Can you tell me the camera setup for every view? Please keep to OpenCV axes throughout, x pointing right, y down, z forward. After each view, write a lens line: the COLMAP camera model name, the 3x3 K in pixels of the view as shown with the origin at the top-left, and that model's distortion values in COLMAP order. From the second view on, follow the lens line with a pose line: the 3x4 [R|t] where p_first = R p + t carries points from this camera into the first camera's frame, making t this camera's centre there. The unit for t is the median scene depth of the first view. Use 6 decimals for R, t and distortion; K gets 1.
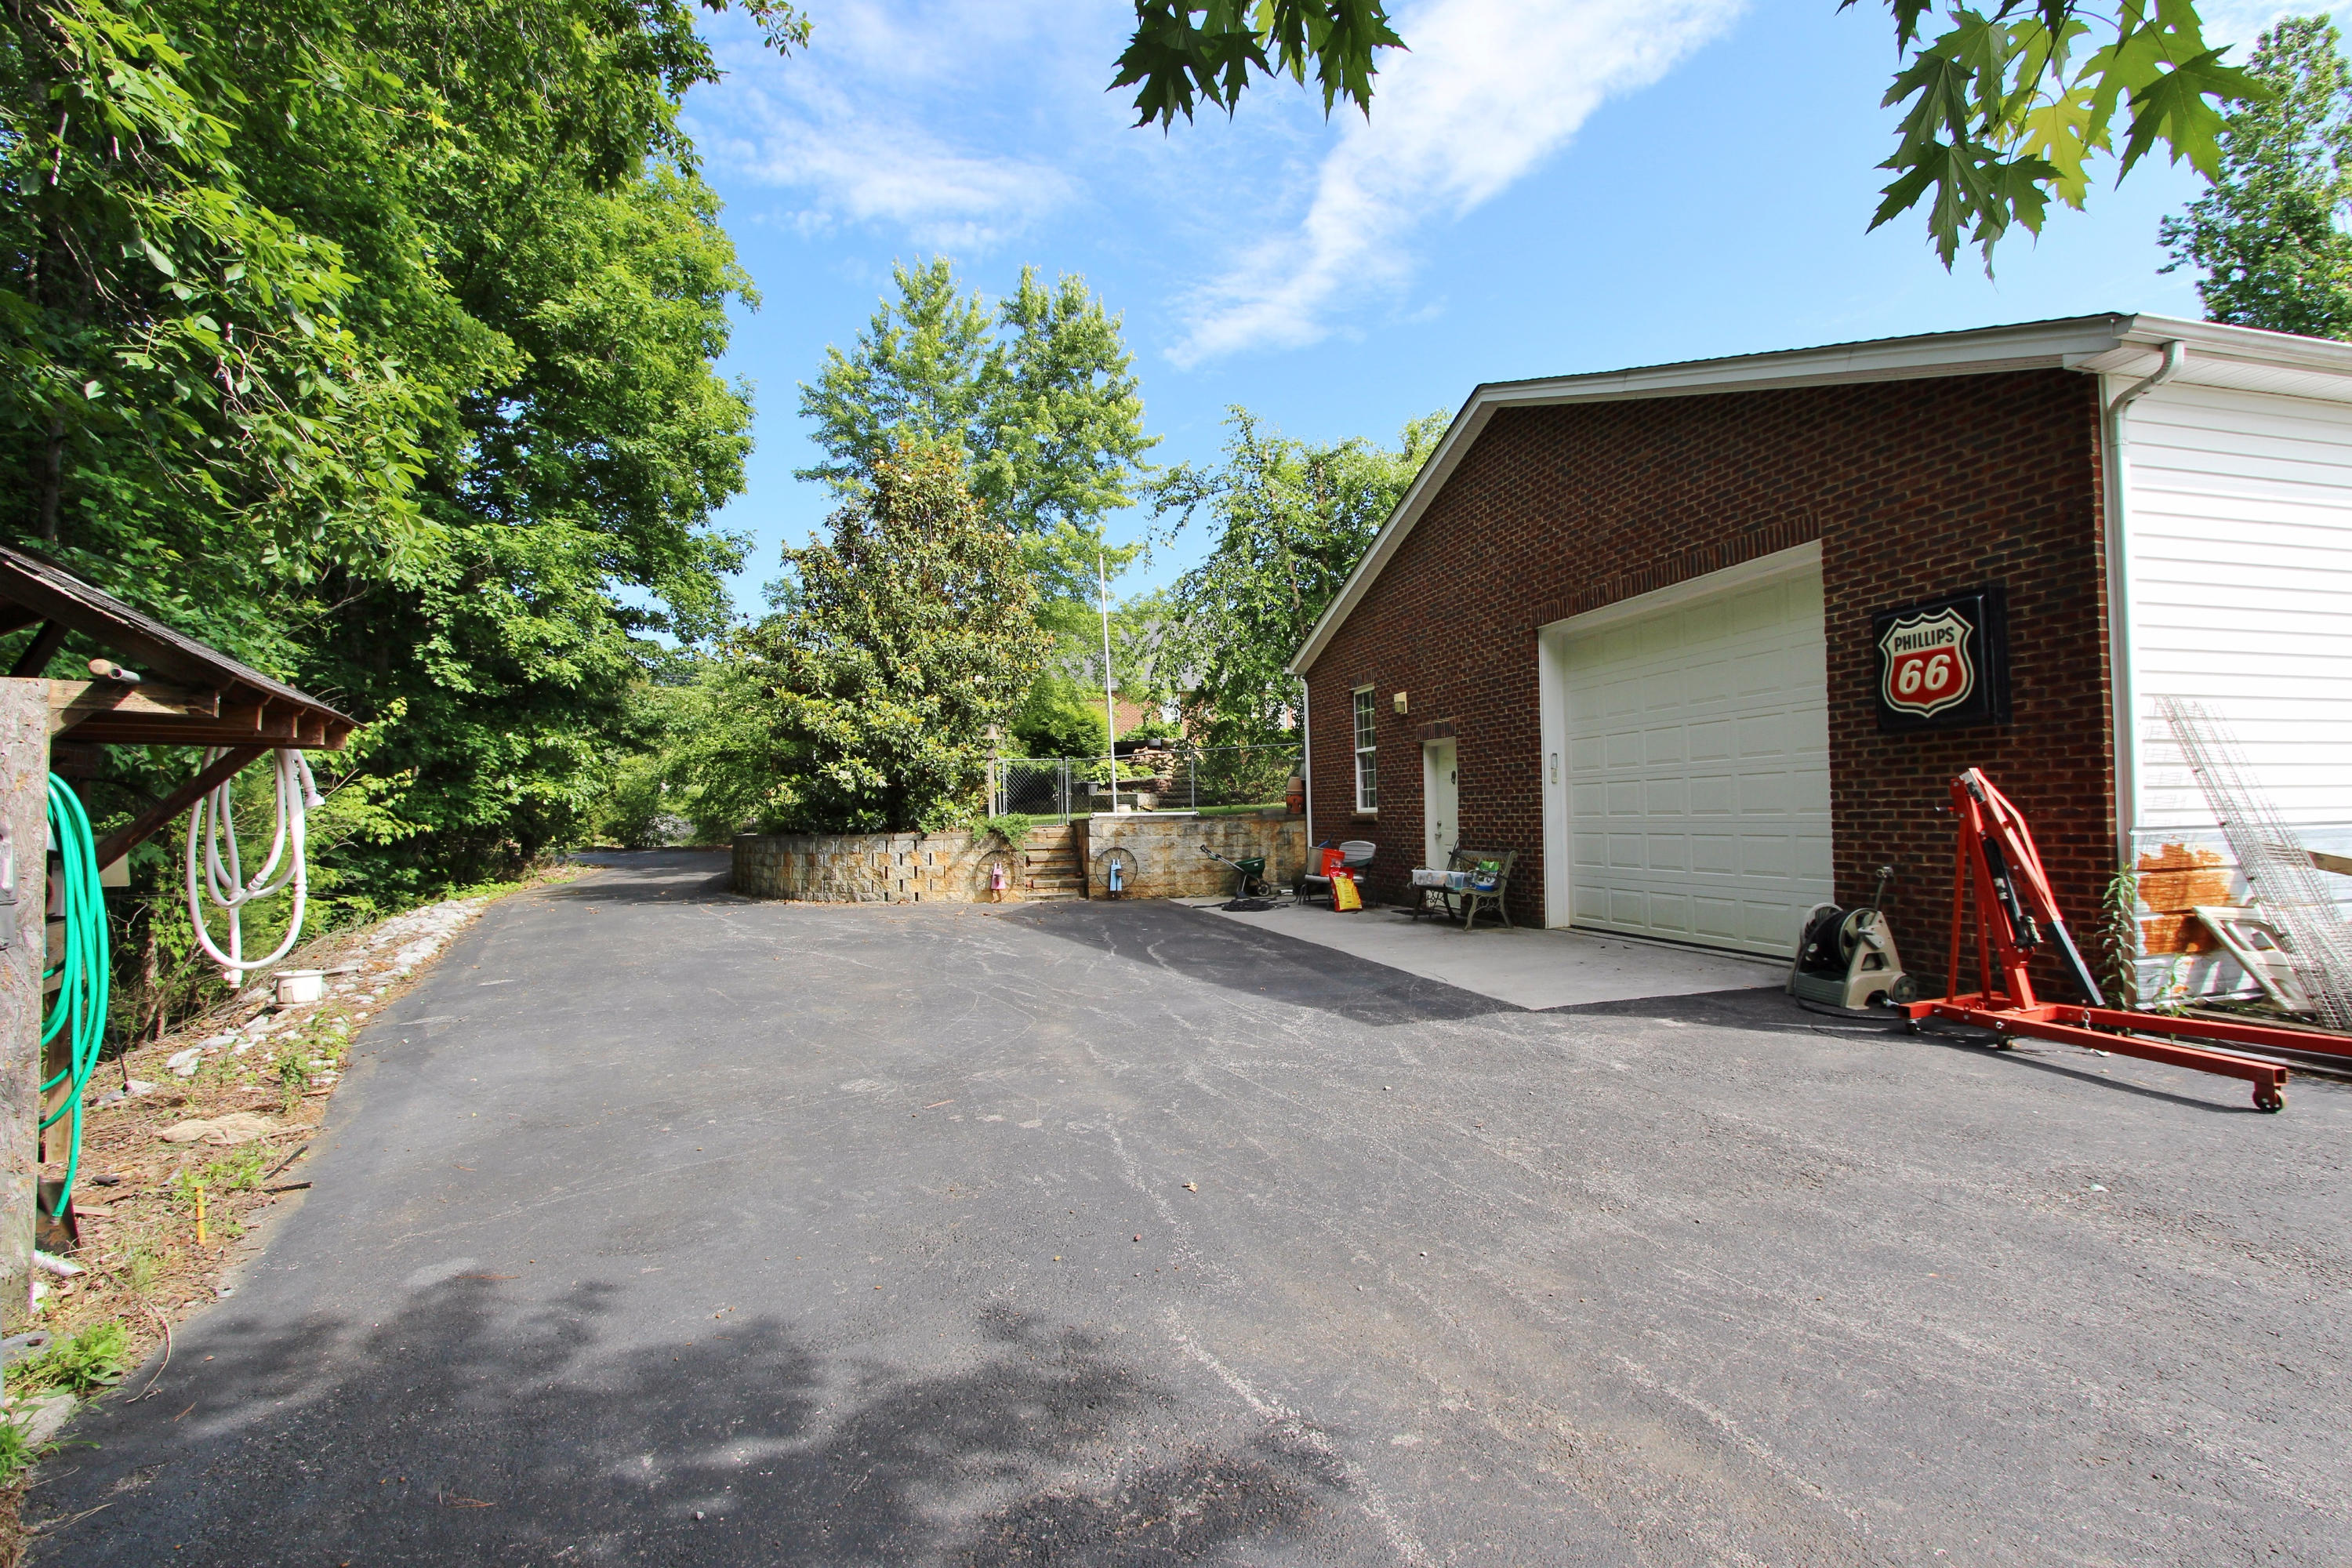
lens RADIAL K [[1086.0, 0, 1175.4], [0, 1086.0, 778.9], [0, 0, 1]] dist [-0.000286, 0.000000]
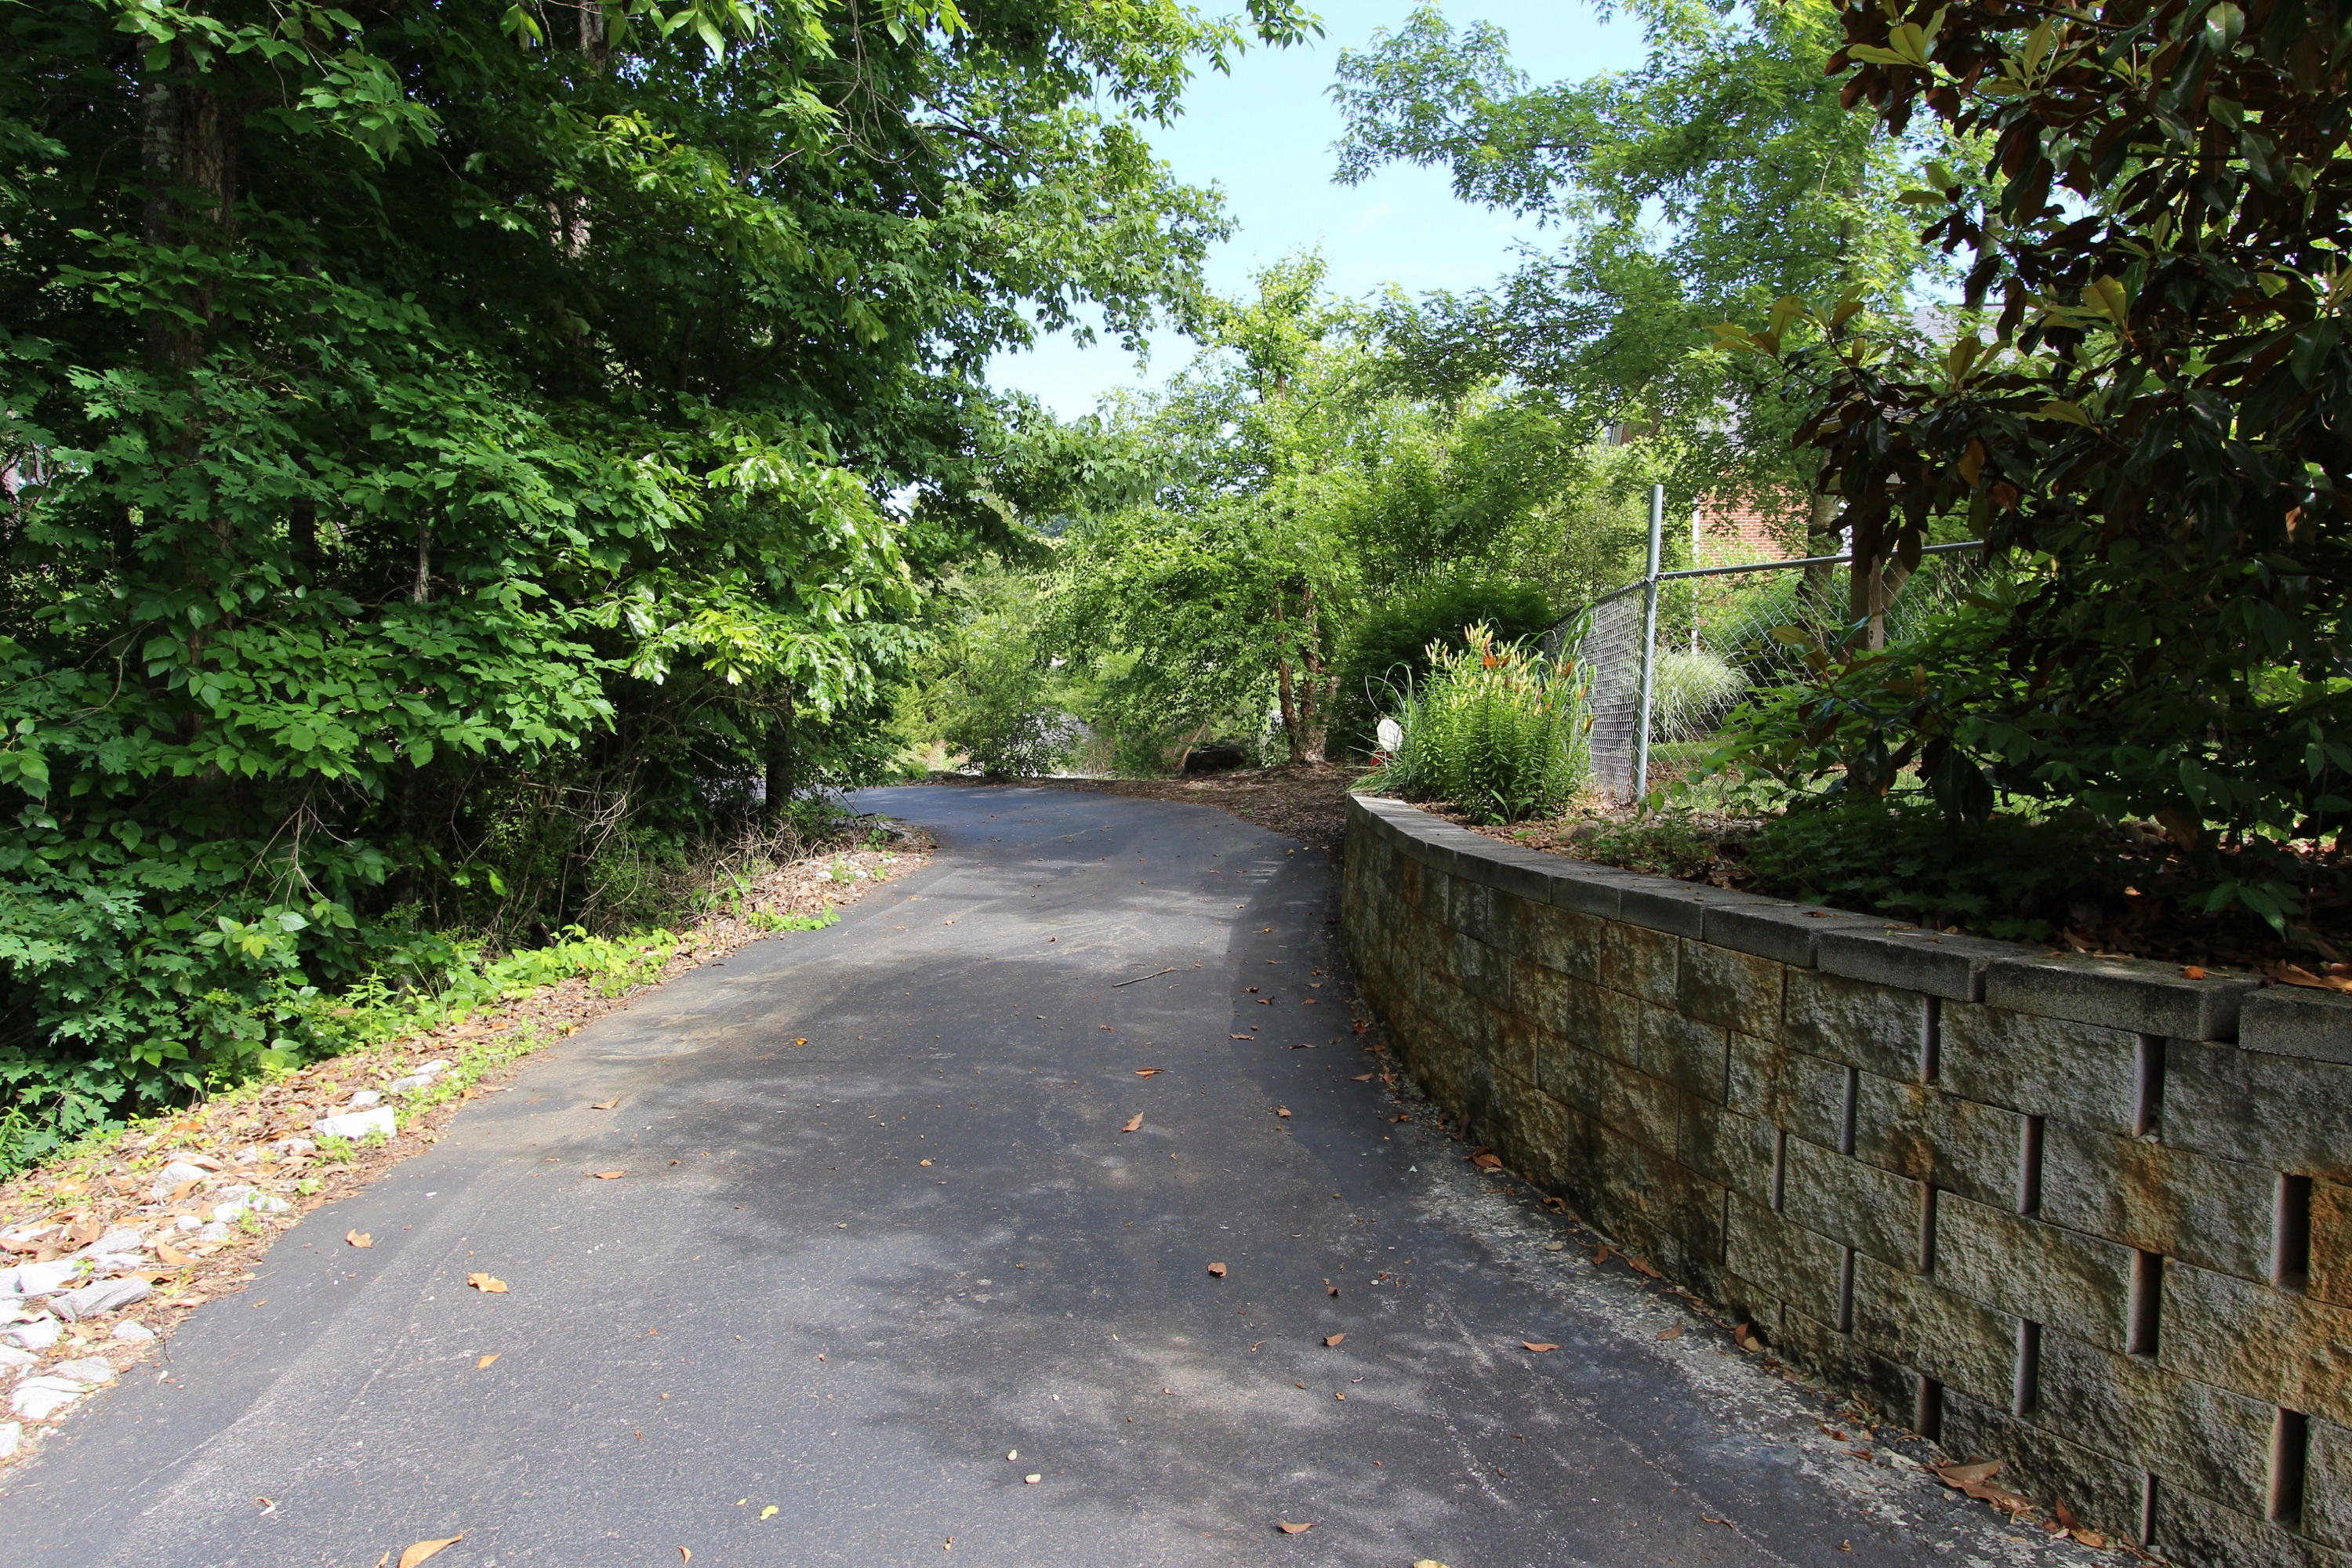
lens RADIAL K [[1484.4, 0, 1176.8], [0, 1484.4, 787.8], [0, 0, 1]] dist [-0.004142, 0.004596]
pose [[0.941934, 0.037773, -0.333667, -0.320760], [-0.010015, 0.996371, 0.084525, 0.015652], [0.335649, -0.076275, 0.938894, 0.640885]]
